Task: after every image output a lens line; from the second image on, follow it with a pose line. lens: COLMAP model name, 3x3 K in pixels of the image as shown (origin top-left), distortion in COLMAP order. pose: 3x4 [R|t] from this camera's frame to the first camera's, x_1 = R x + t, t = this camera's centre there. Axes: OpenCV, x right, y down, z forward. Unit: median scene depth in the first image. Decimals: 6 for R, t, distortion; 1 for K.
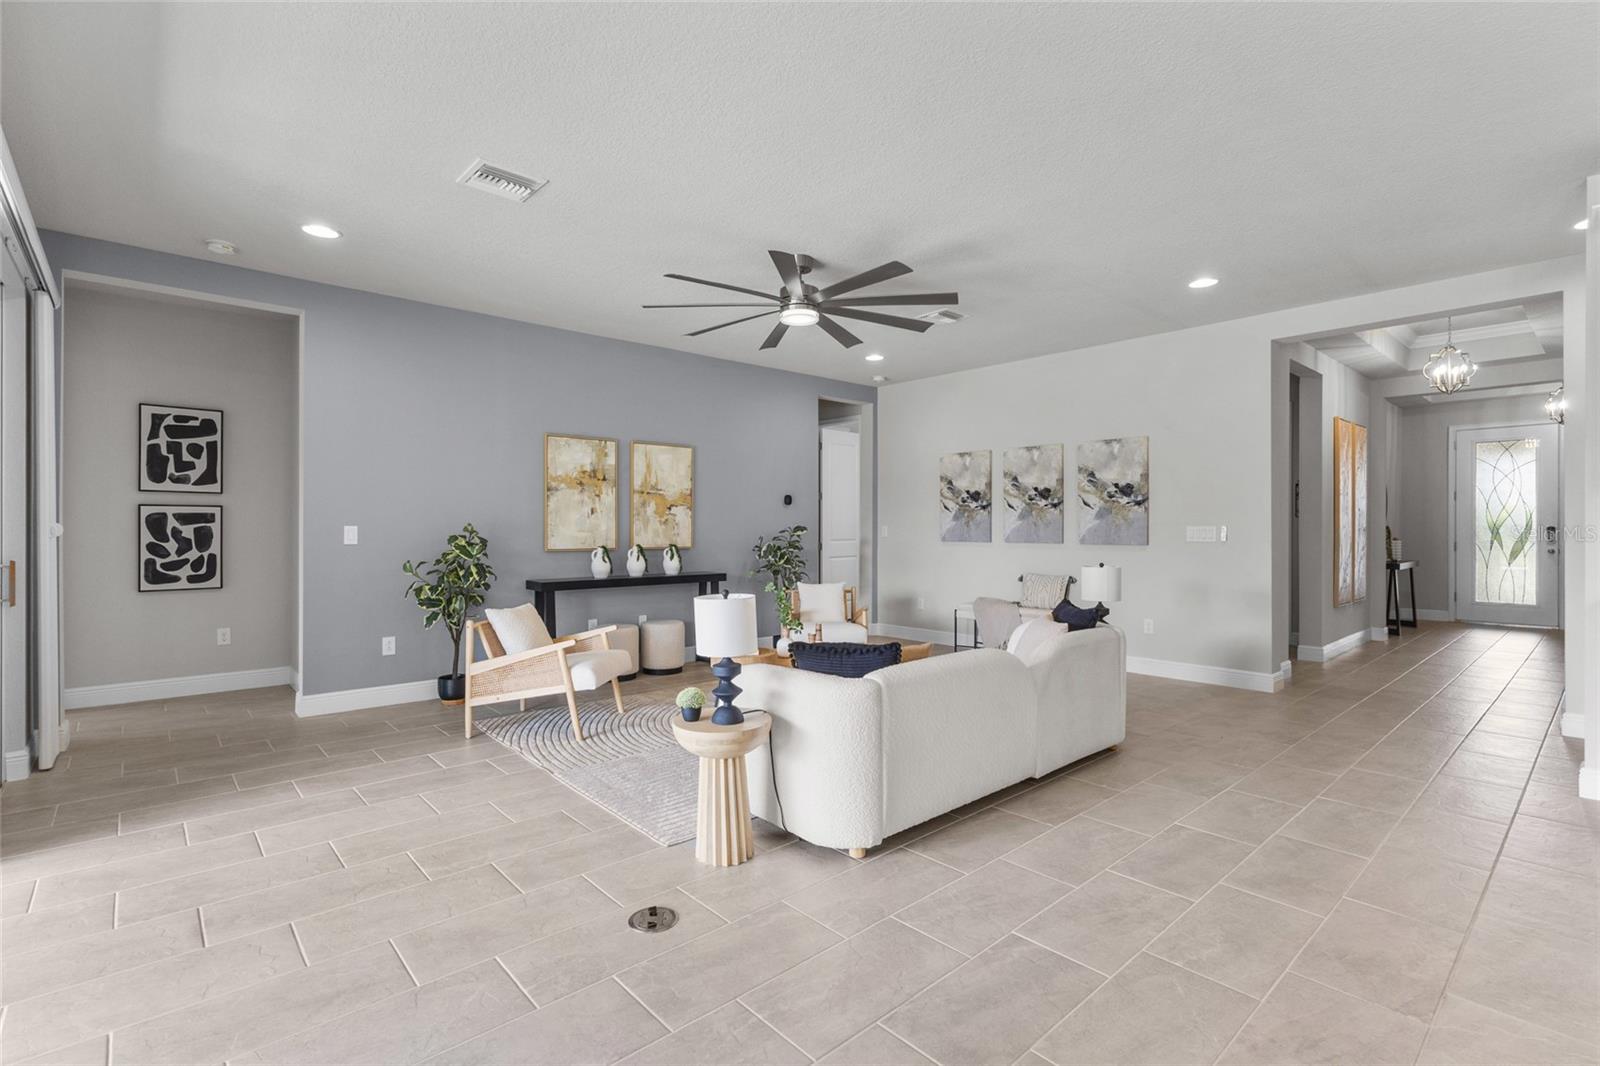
lens RADIAL K [[739.0, 0, 798.3], [0, 739.0, 527.5], [0, 0, 1]] dist [0.001992, 0.001720]
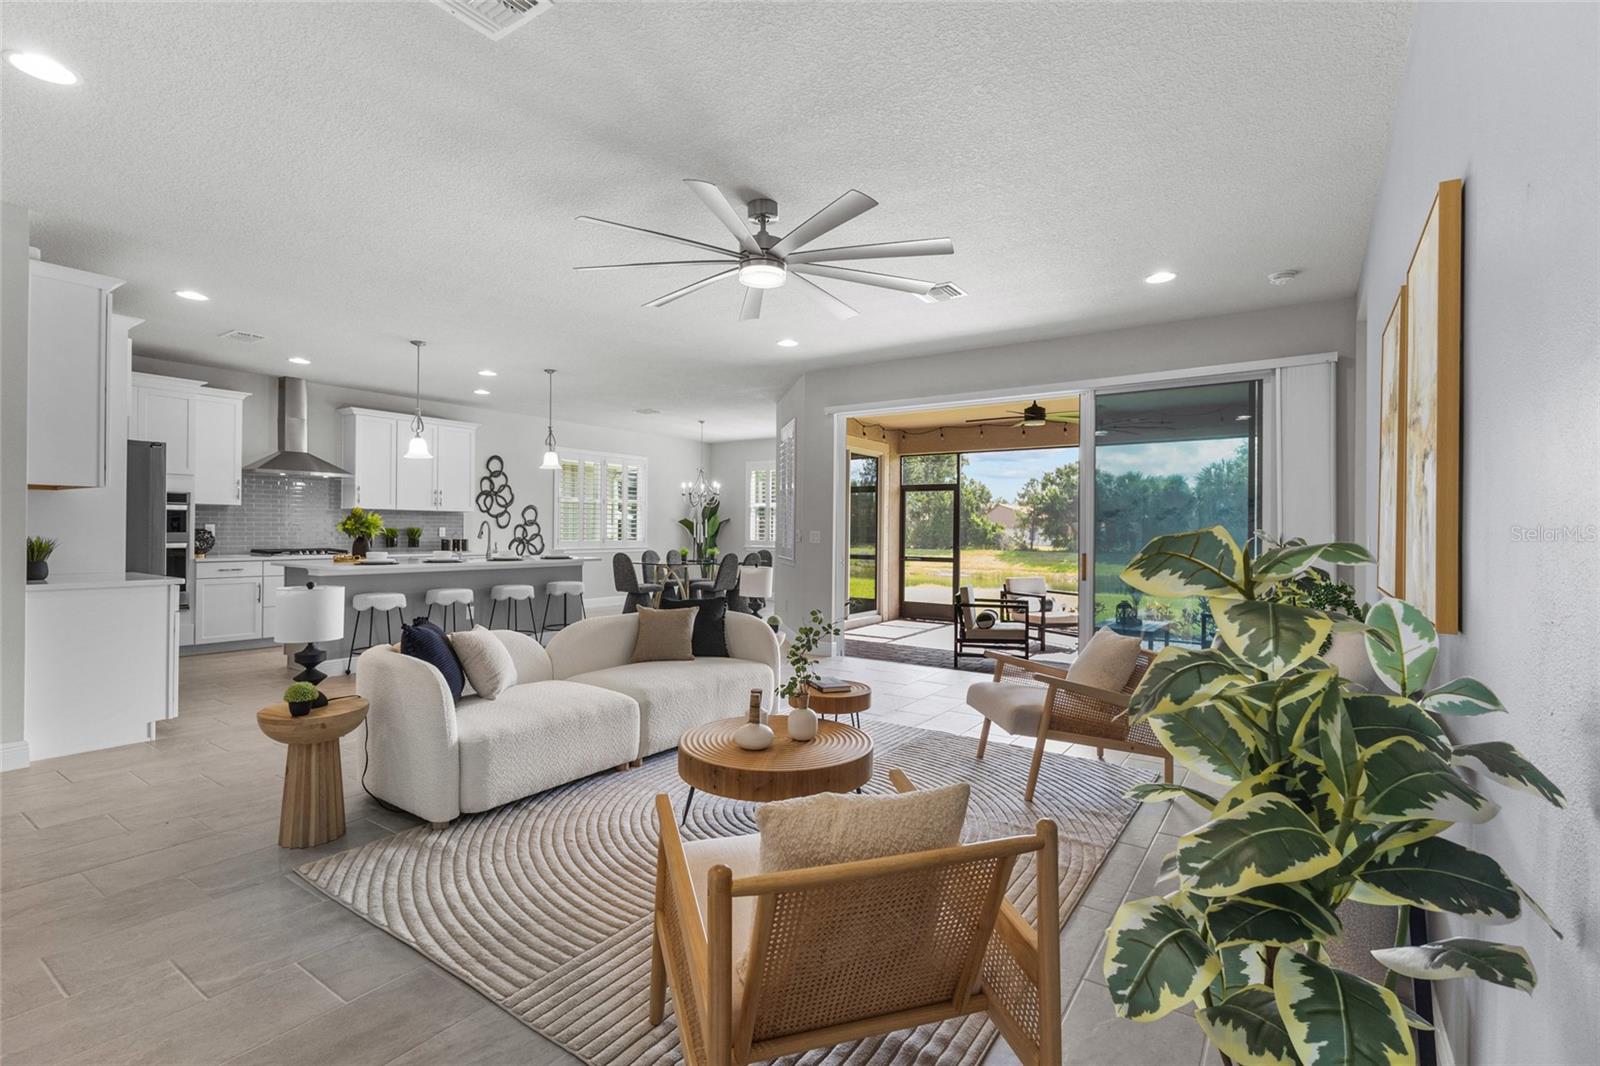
lens RADIAL K [[735.1, 0, 798.0], [0, 735.1, 528.3], [0, 0, 1]] dist [0.004216, 0.000618]
pose [[-0.972047, -0.009740, -0.234582, 0.104180], [-0.009416, 0.999953, -0.002502, -0.001228], [0.234595, -0.000223, -0.972093, 1.241449]]
